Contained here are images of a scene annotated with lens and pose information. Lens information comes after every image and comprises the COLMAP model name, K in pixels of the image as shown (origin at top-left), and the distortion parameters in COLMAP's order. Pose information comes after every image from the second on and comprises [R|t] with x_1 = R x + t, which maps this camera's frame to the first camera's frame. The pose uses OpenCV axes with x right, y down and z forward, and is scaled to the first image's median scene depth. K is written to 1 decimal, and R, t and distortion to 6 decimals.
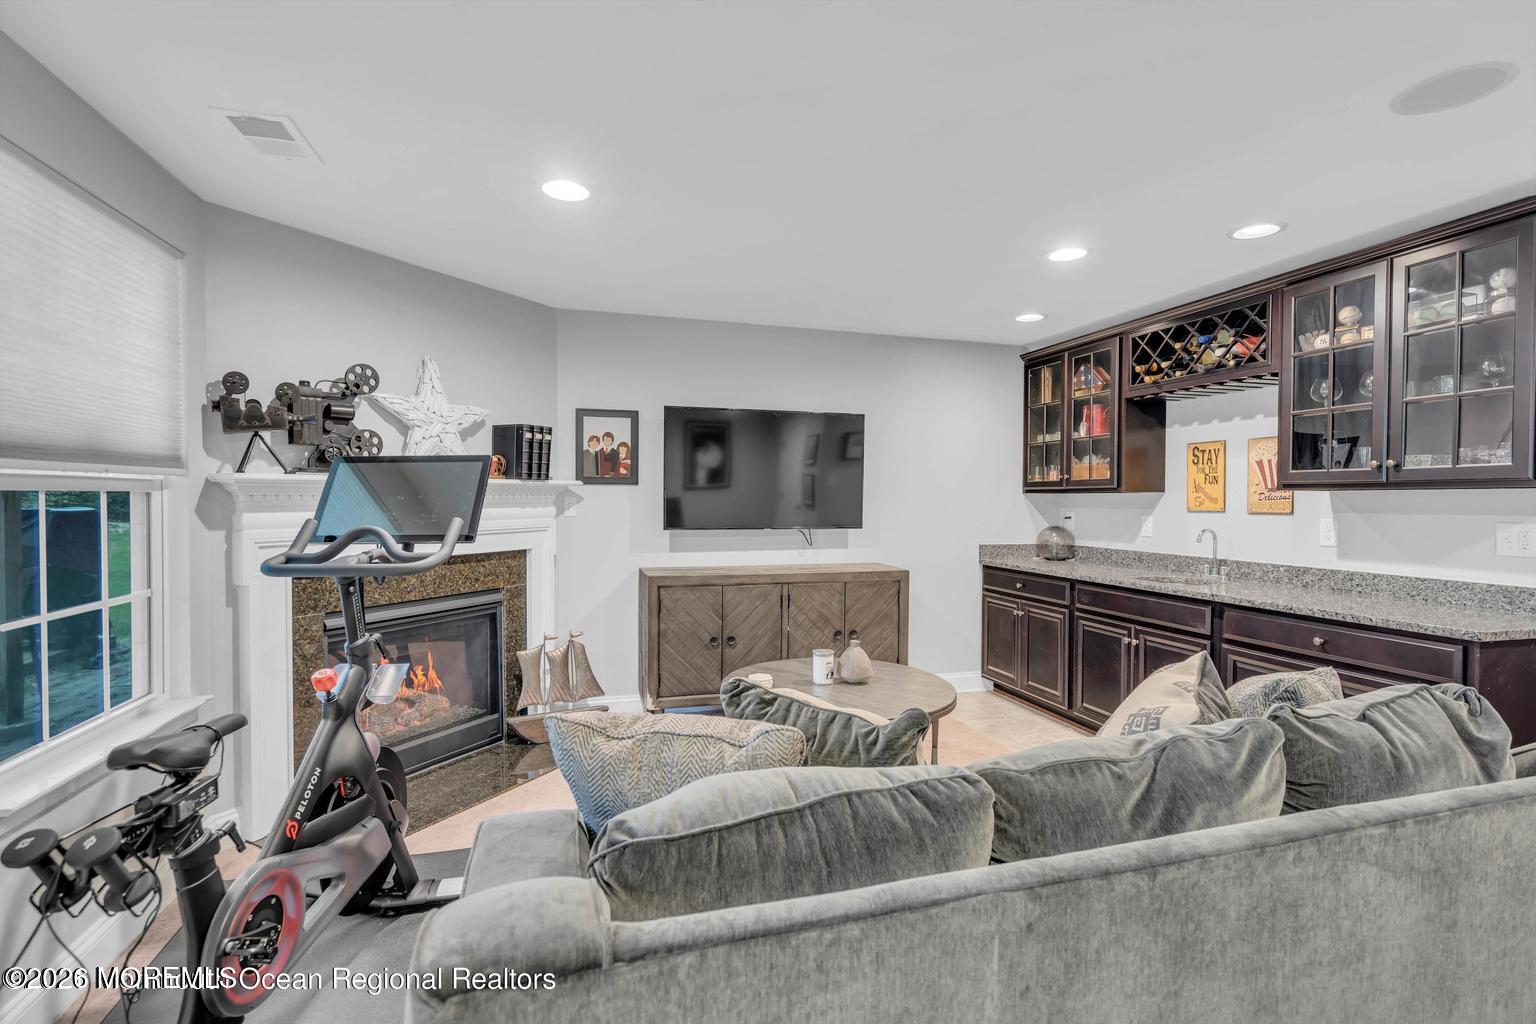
lens RADIAL K [[718.5, 0, 765.3], [0, 718.5, 515.1], [0, 0, 1]] dist [-0.000403, -0.000066]
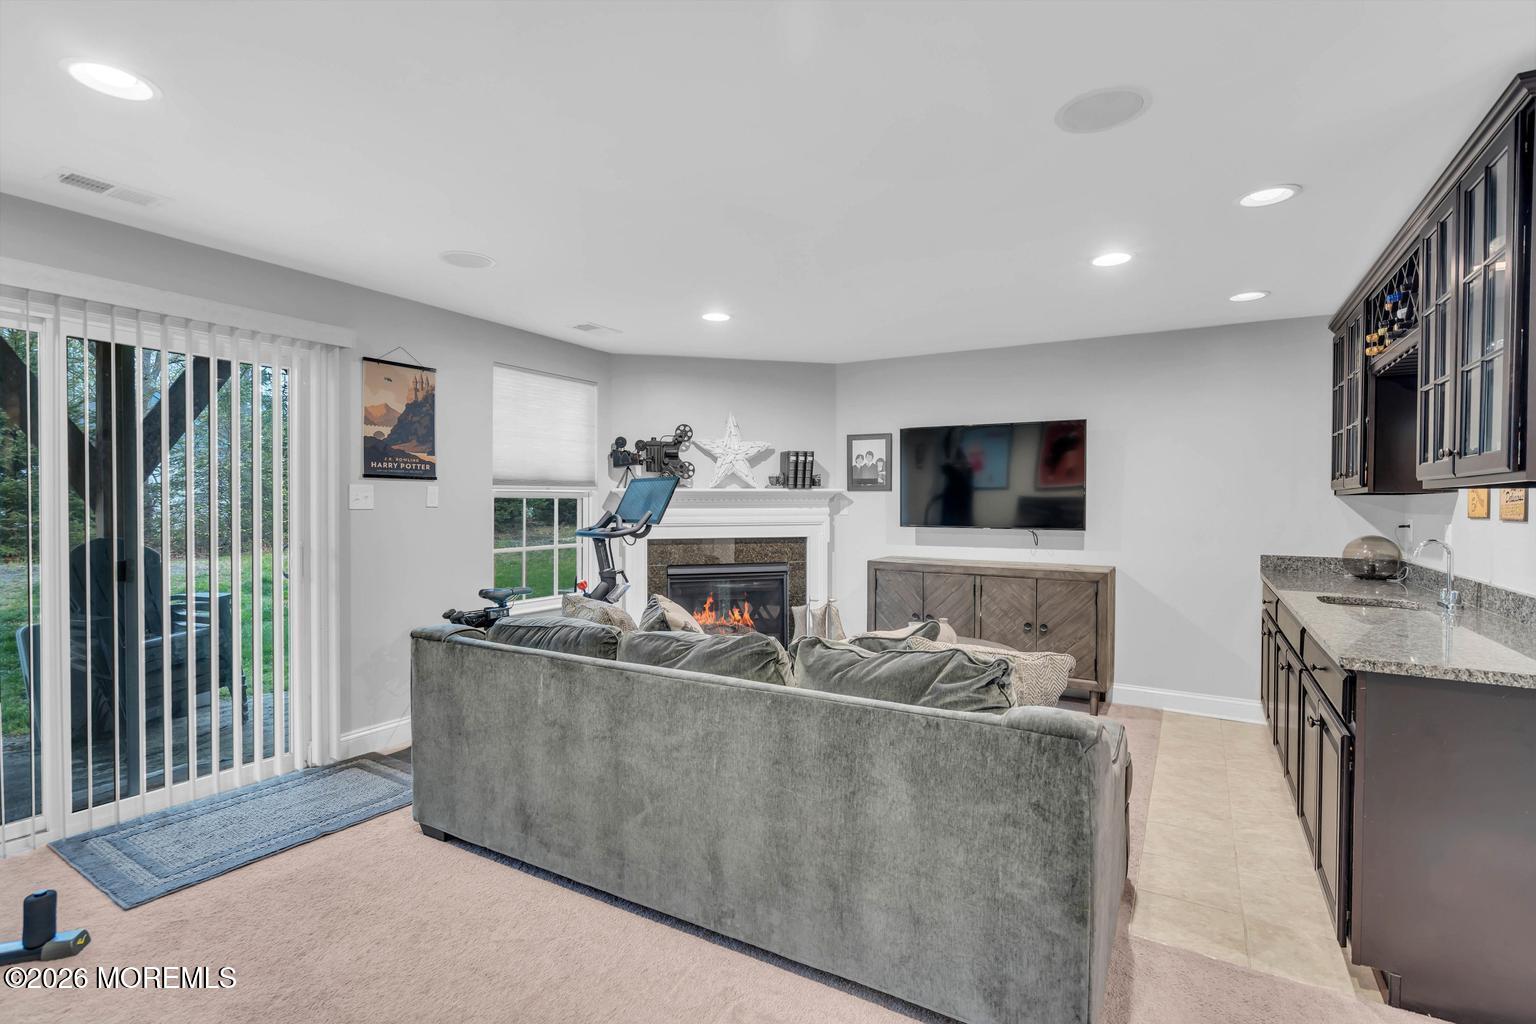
lens RADIAL K [[718.5, 0, 765.5], [0, 718.5, 509.0], [0, 0, 1]] dist [-0.000403, -0.000066]
pose [[0.690084, 0.006172, -0.723703, 0.639971], [-0.018167, 0.999796, -0.008797, 0.005675], [0.723502, 0.019218, 0.690055, -0.044774]]
